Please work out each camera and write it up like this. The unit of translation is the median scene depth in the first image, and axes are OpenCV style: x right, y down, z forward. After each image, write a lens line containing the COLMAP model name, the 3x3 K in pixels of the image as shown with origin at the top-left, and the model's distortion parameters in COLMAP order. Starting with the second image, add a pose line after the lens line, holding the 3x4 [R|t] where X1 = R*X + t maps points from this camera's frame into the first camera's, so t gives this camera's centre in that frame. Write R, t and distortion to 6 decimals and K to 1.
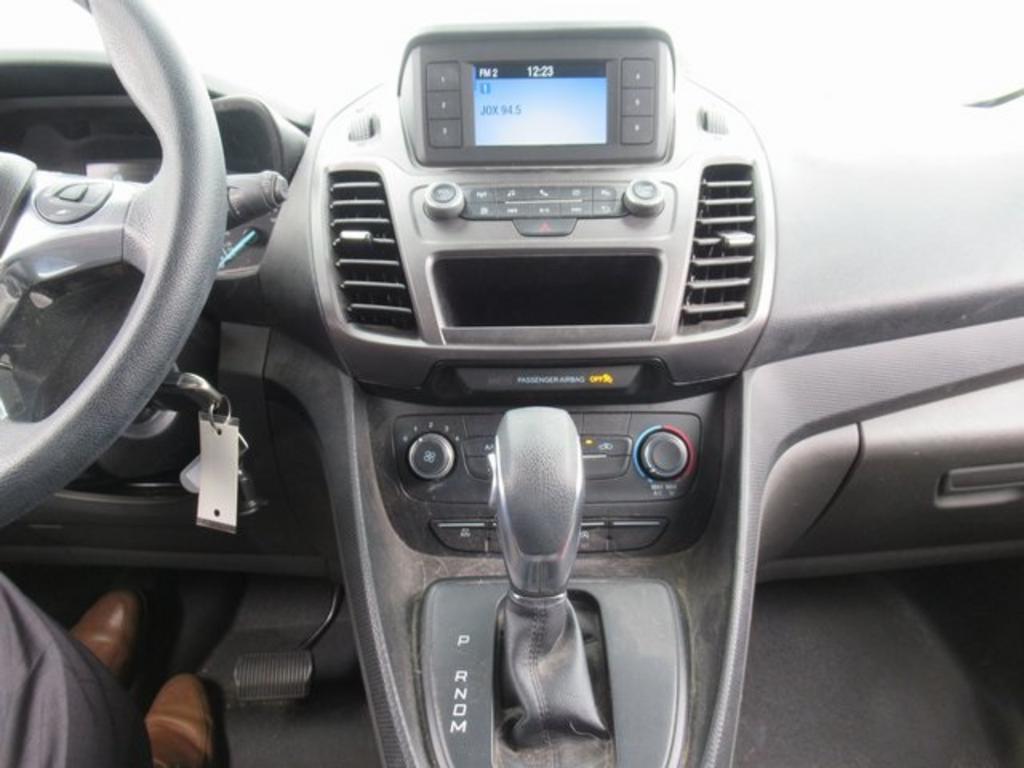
lens RADIAL K [[749.7, 0, 511.4], [0, 749.7, 386.5], [0, 0, 1]] dist [0.018214, -0.027447]
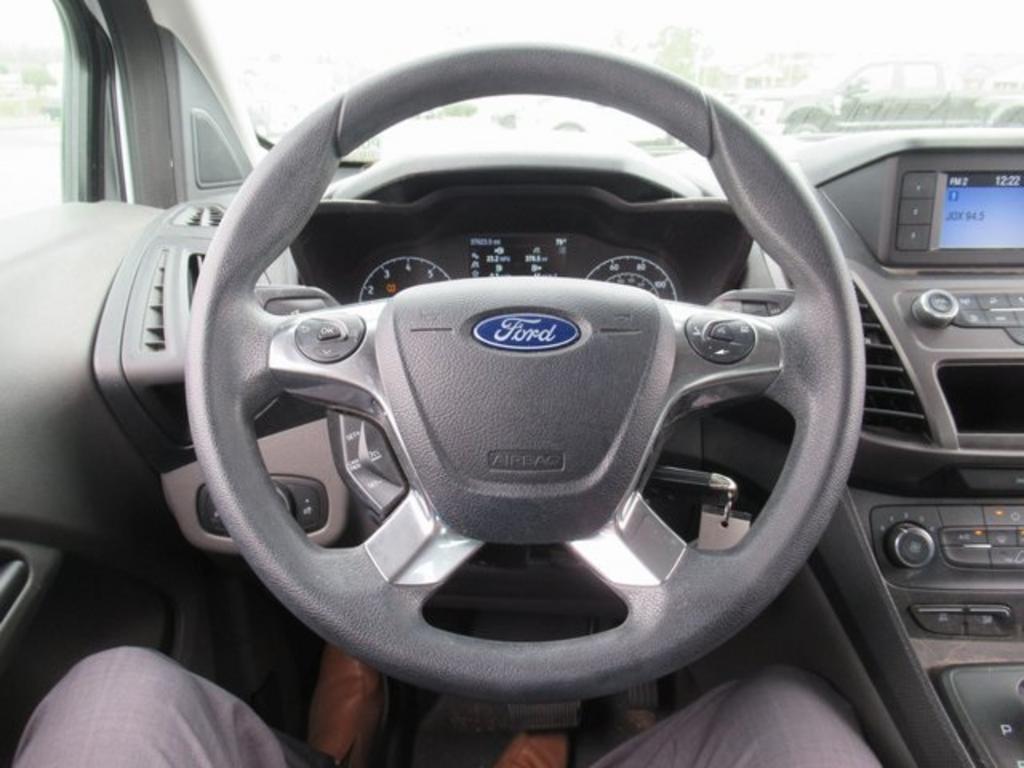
lens RADIAL K [[749.7, 0, 512.9], [0, 749.7, 381.5], [0, 0, 1]] dist [0.018214, -0.027447]
pose [[0.999947, 0.007436, 0.007157, -0.683778], [-0.007642, 0.999544, 0.029205, -0.168143], [-0.006936, -0.029258, 0.999548, -0.061337]]
